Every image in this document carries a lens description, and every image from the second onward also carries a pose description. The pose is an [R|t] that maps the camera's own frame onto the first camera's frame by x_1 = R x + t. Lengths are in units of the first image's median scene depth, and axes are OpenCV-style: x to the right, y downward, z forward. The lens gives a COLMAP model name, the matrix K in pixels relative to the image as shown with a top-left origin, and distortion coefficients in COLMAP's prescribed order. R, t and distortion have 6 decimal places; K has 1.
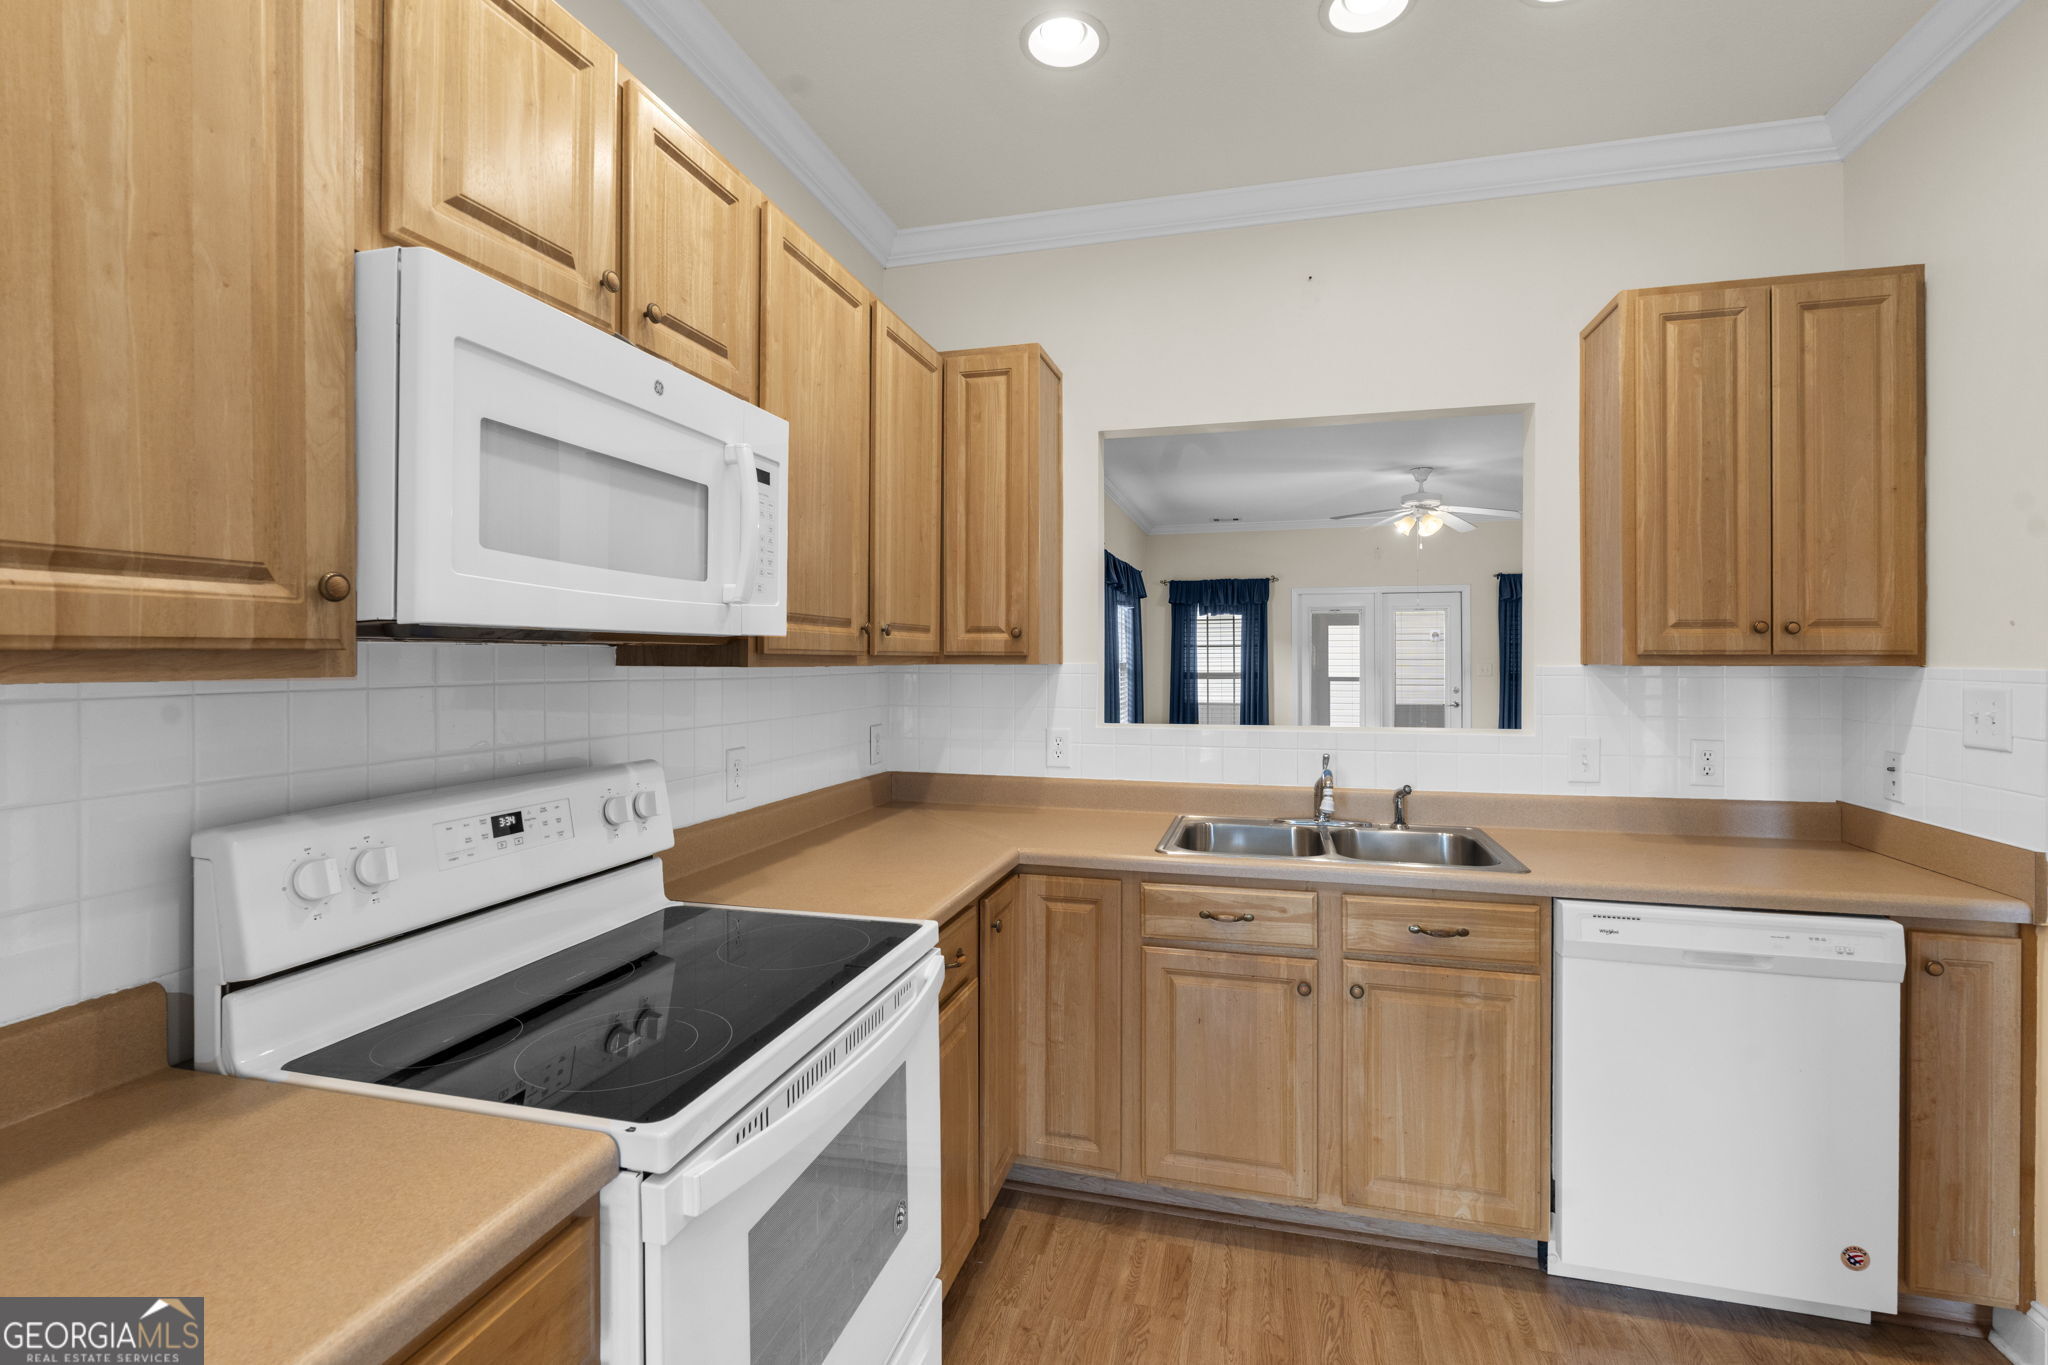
lens RADIAL K [[914.3, 0, 1029.0], [0, 914.3, 652.9], [0, 0, 1]] dist [-0.006271, -0.000117]
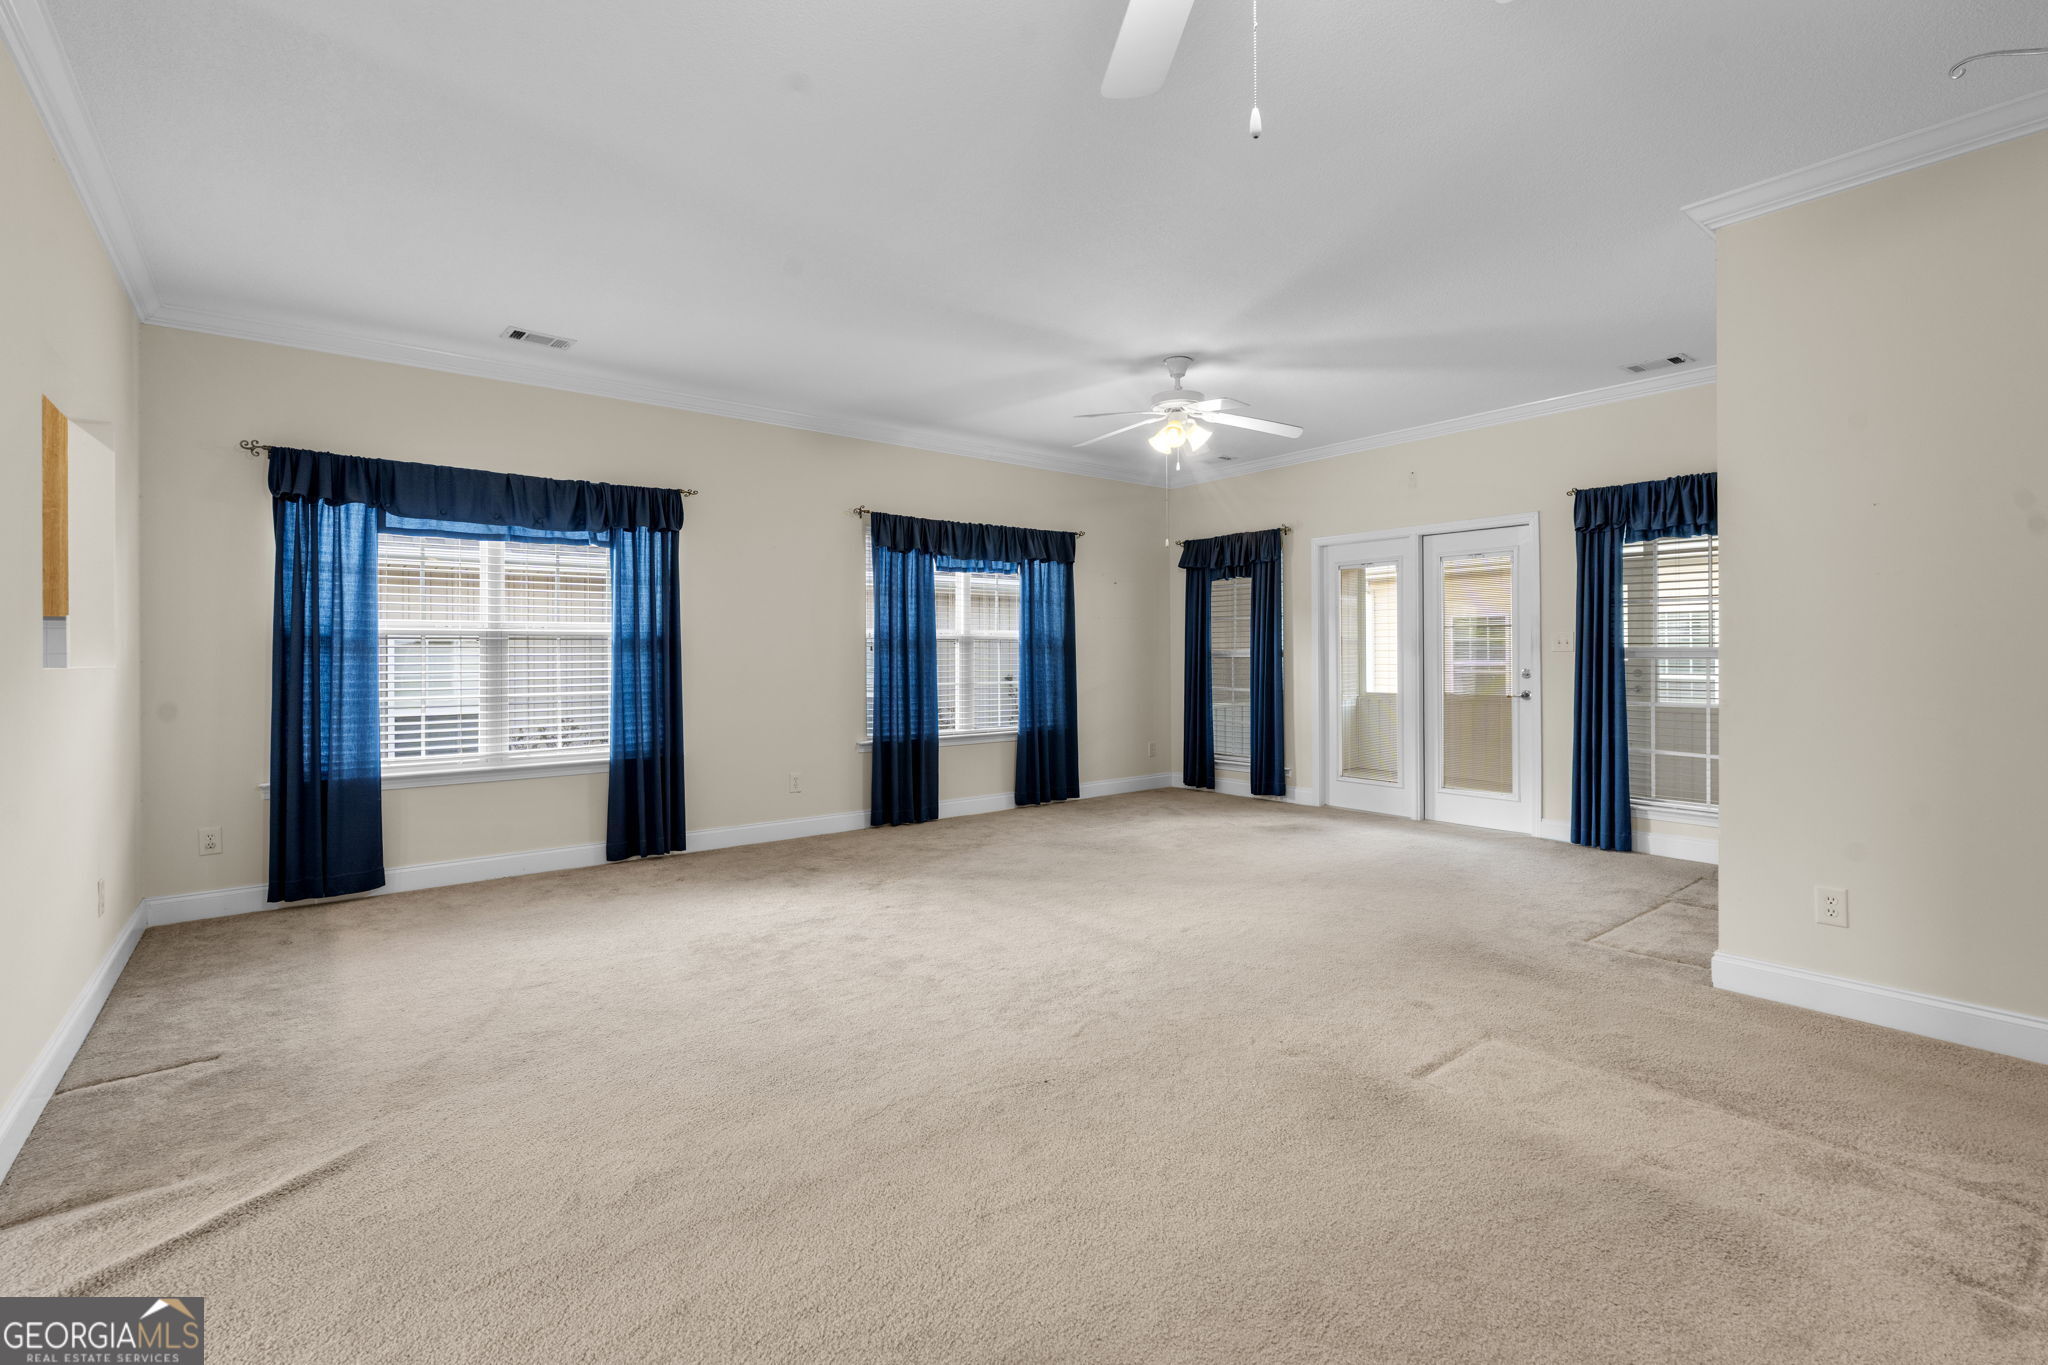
lens RADIAL K [[914.3, 0, 1029.0], [0, 914.3, 652.9], [0, 0, 1]] dist [-0.006271, -0.000117]
pose [[0.804345, -0.004840, -0.594143, 2.258455], [0.007303, 0.999972, 0.001742, 0.087338], [0.594118, -0.005740, 0.804357, 1.013906]]
